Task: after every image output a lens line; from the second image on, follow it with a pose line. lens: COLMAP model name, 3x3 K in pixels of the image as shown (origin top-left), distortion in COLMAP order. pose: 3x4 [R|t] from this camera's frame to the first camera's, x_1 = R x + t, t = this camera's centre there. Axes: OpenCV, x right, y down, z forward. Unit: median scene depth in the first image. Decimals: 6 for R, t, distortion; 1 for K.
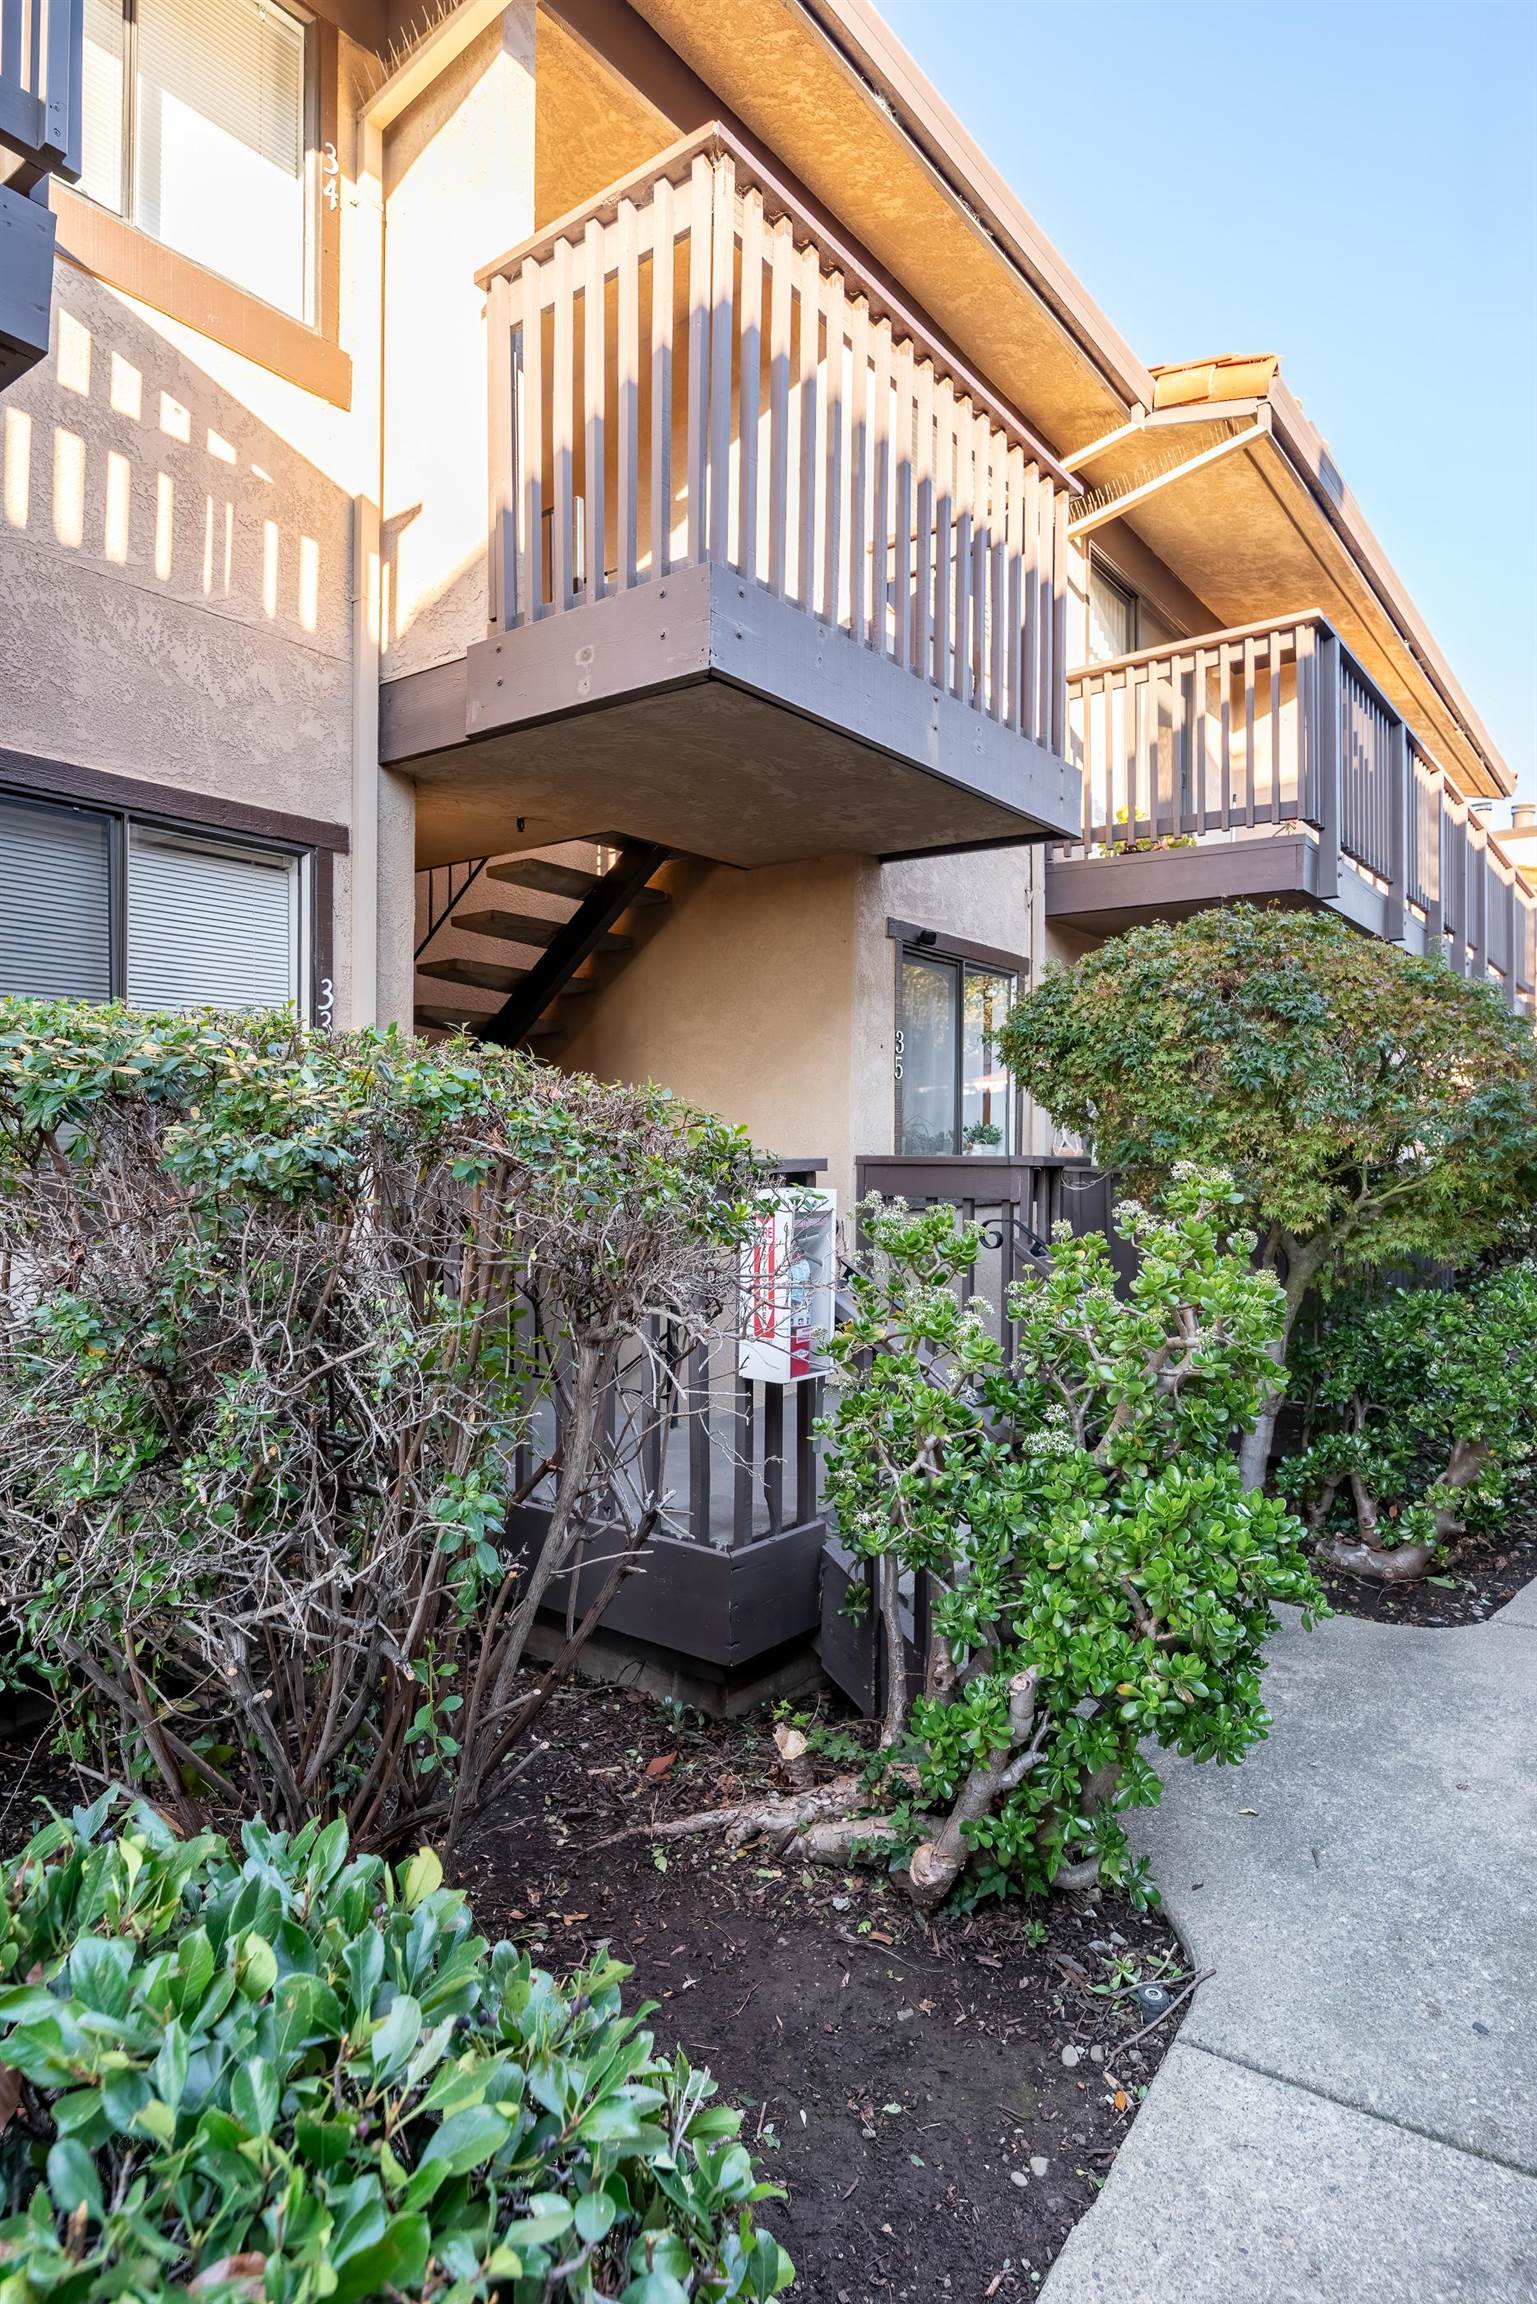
lens RADIAL K [[1266.4, 0, 765.9], [0, 1266.4, 1130.2], [0, 0, 1]] dist [-0.004745, 0.000000]
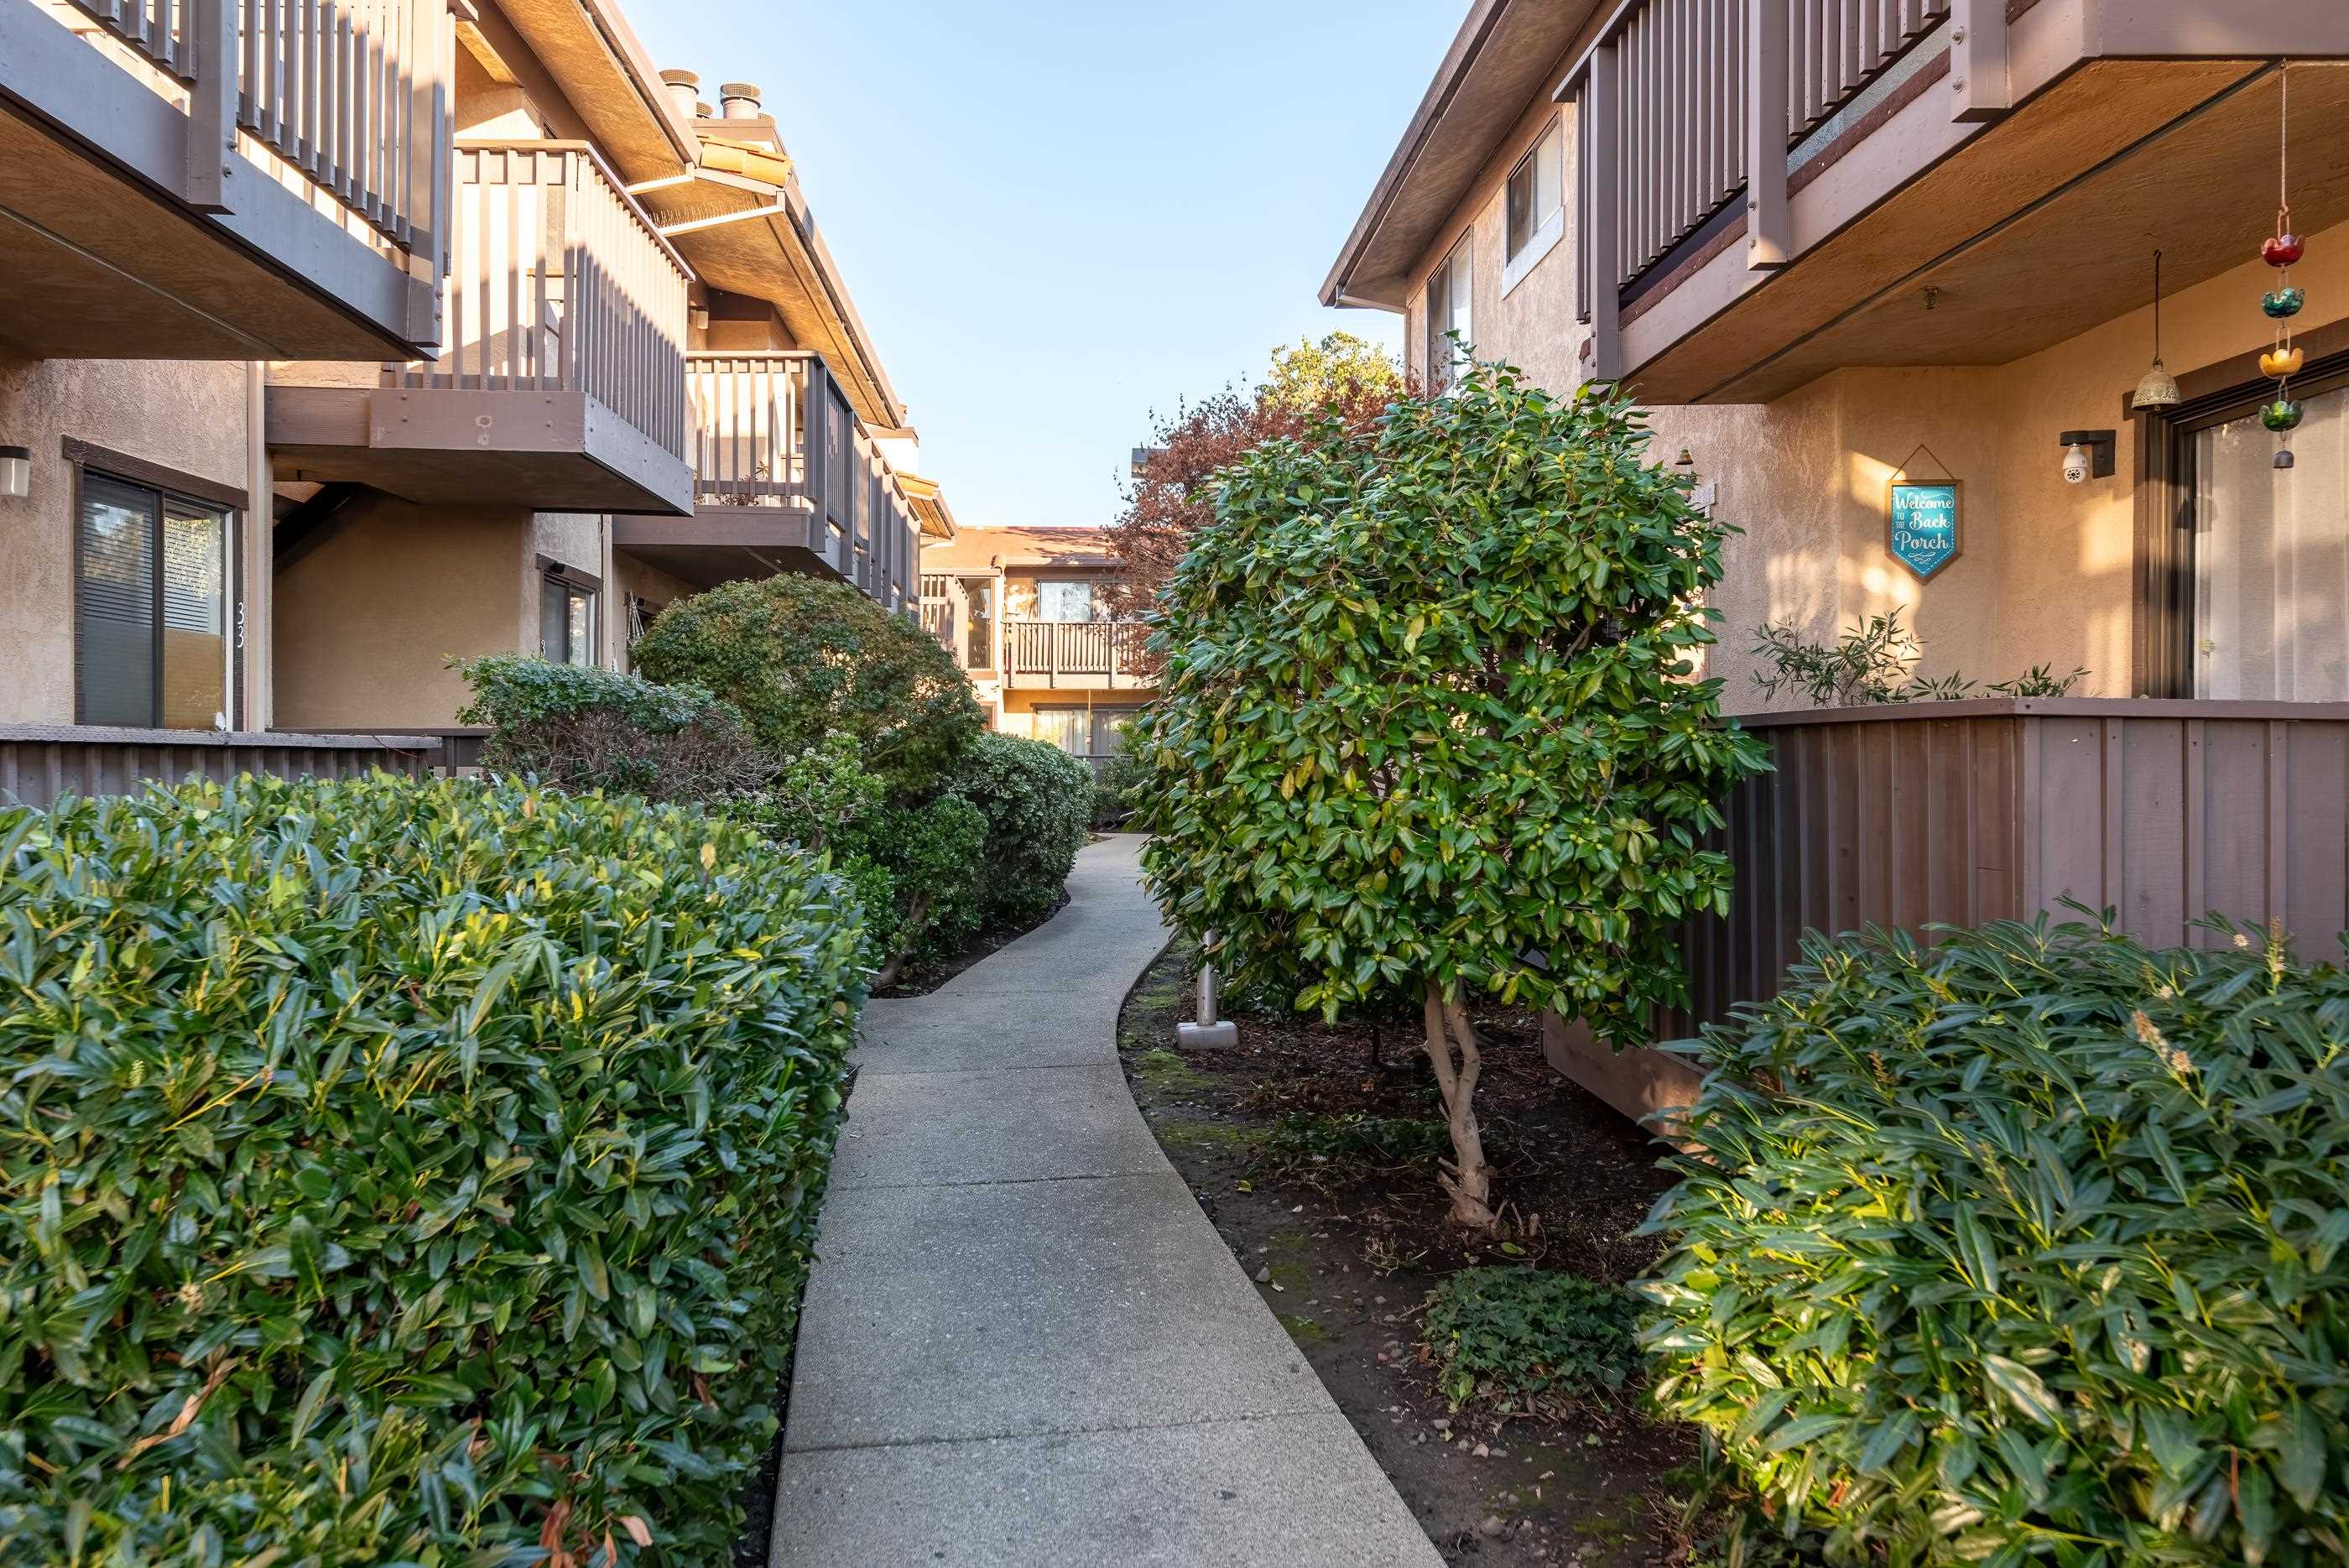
lens RADIAL K [[1777.7, 0, 1172.3], [0, 1777.7, 767.2], [0, 0, 1]] dist [-0.004384, -0.000465]
pose [[0.755117, -0.007606, 0.655545, -0.548533], [-0.008912, 0.999721, 0.021865, 0.007764], [-0.655529, -0.022353, 0.754839, -0.742519]]
